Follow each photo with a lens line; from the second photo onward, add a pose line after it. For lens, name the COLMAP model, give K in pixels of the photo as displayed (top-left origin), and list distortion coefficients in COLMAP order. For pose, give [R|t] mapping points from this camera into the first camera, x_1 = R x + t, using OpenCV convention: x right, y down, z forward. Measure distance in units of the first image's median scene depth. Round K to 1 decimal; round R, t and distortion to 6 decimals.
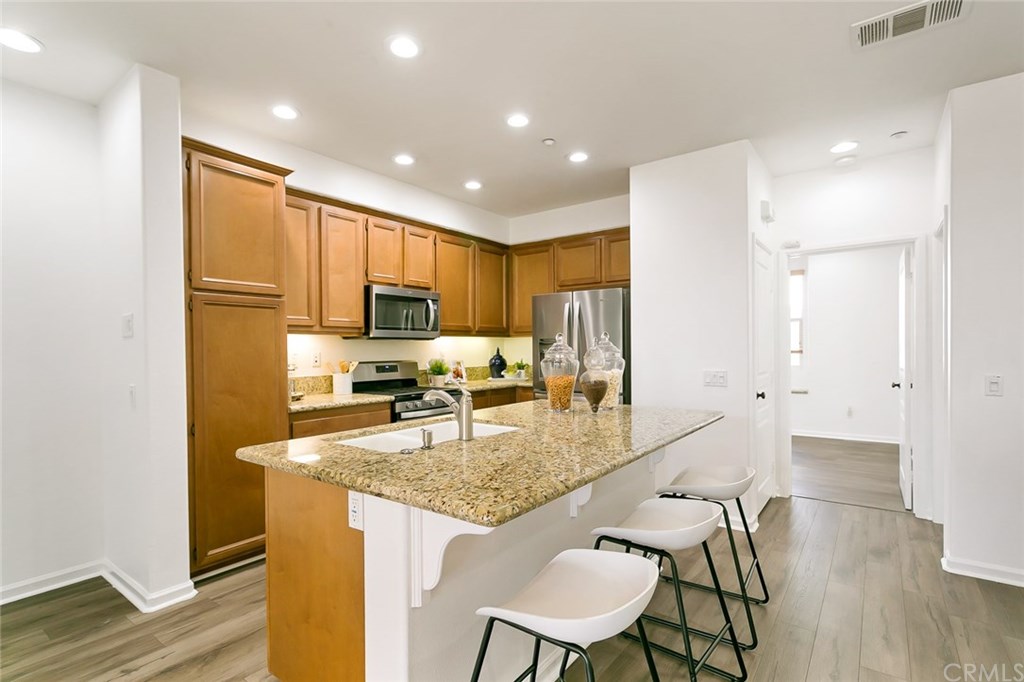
lens RADIAL K [[490.7, 0, 507.4], [0, 490.7, 350.5], [0, 0, 1]] dist [0.000363, 0.000189]
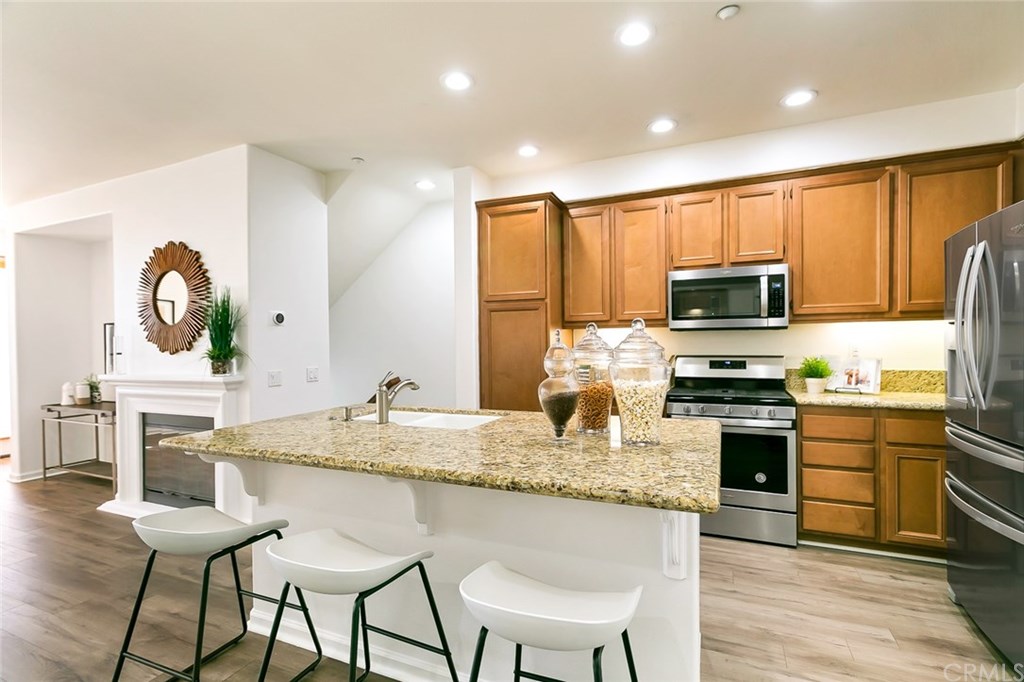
lens RADIAL K [[480.5, 0, 508.5], [0, 480.5, 345.9], [0, 0, 1]] dist [0.011583, -0.000017]
pose [[0.220371, 0.012971, -0.975330, 0.514767], [0.003413, 0.999895, 0.014069, -0.008674], [0.975410, -0.006429, 0.220304, 0.480562]]
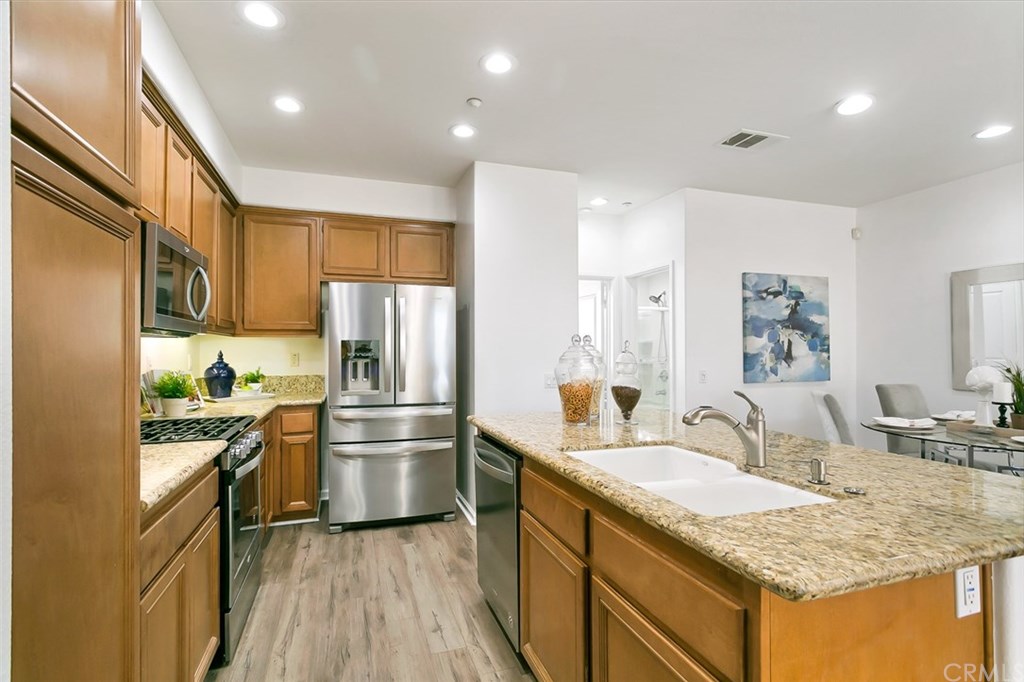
lens RADIAL K [[486.4, 0, 507.8], [0, 486.4, 348.1], [0, 0, 1]] dist [0.002867, 0.000868]
pose [[0.564940, 0.011746, 0.825048, -0.455324], [0.001682, 0.999880, -0.015387, 0.000522], [-0.825130, 0.010081, 0.564853, 0.404691]]
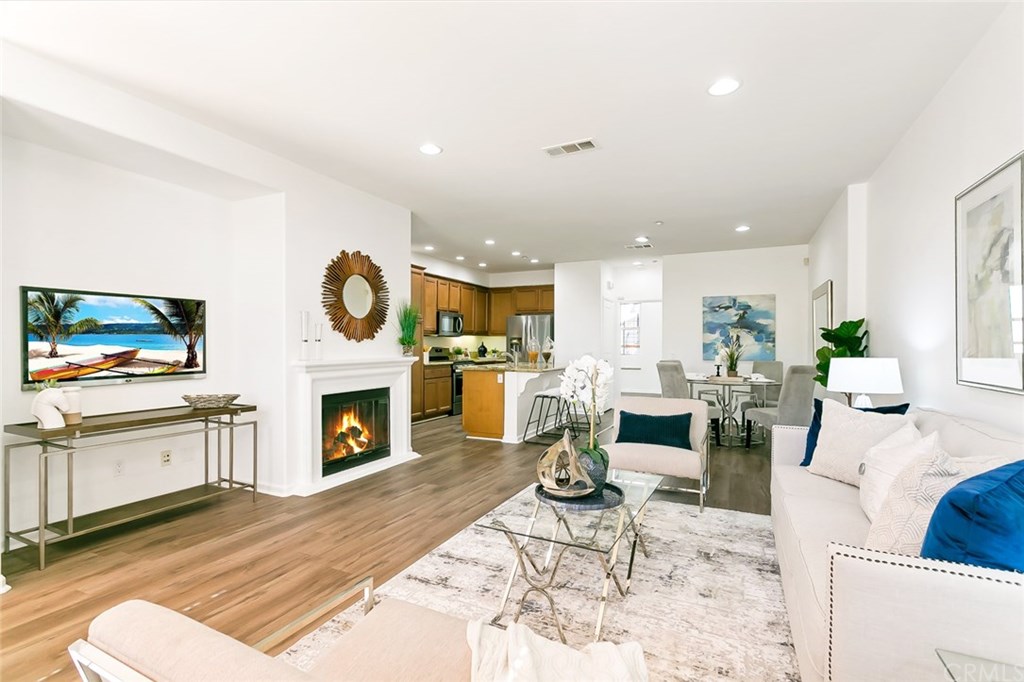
lens RADIAL K [[480.5, 0, 508.5], [0, 480.5, 345.9], [0, 0, 1]] dist [0.011583, -0.000017]
pose [[0.979091, 0.013309, 0.202987, -0.392607], [-0.012014, 0.999899, -0.007606, 0.031073], [-0.203068, 0.005008, 0.979152, -1.098884]]
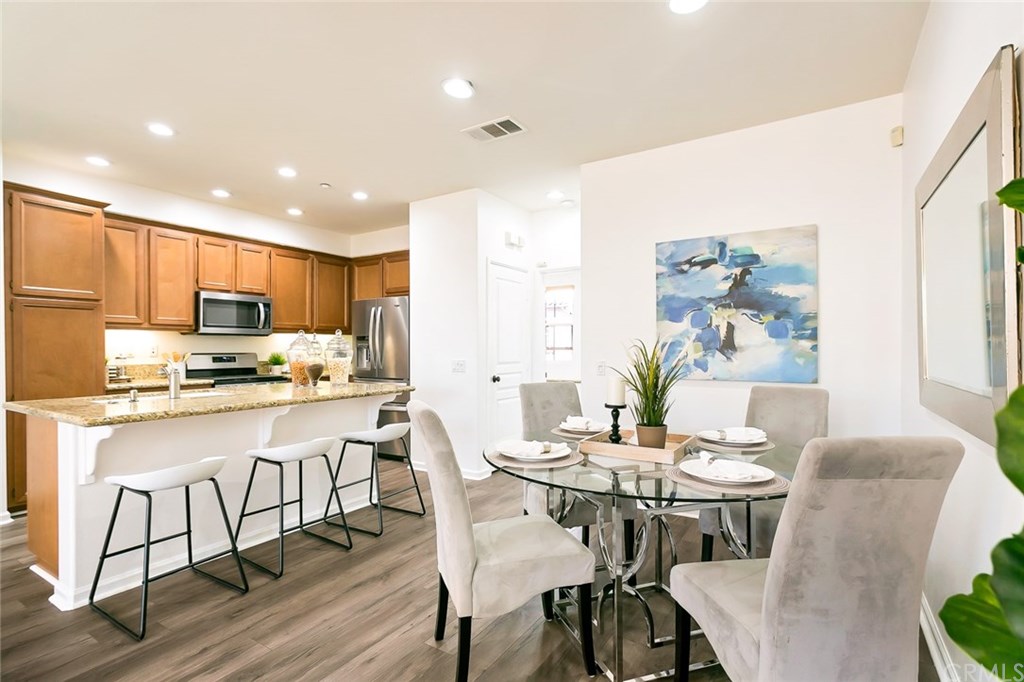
lens RADIAL K [[486.4, 0, 507.8], [0, 486.4, 348.1], [0, 0, 1]] dist [0.002867, 0.000868]
pose [[0.997143, 0.005492, 0.075334, 0.391387], [-0.005032, 0.999968, -0.006288, 0.014138], [-0.075366, 0.005891, 0.997139, -0.277567]]
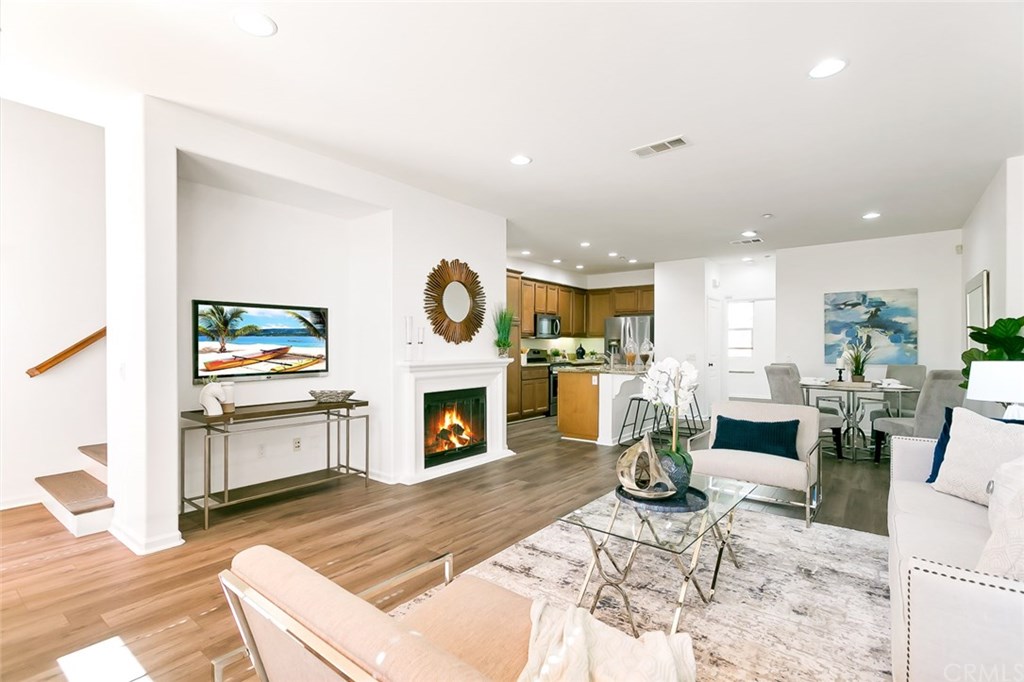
lens RADIAL K [[482.6, 0, 511.1], [0, 482.6, 345.3], [0, 0, 1]] dist [0.016637, 0.000601]
pose [[0.999910, 0.012354, -0.005178, -0.366791], [-0.012407, 0.999870, -0.010331, 0.031044], [0.005050, 0.010394, 0.999933, -1.133643]]
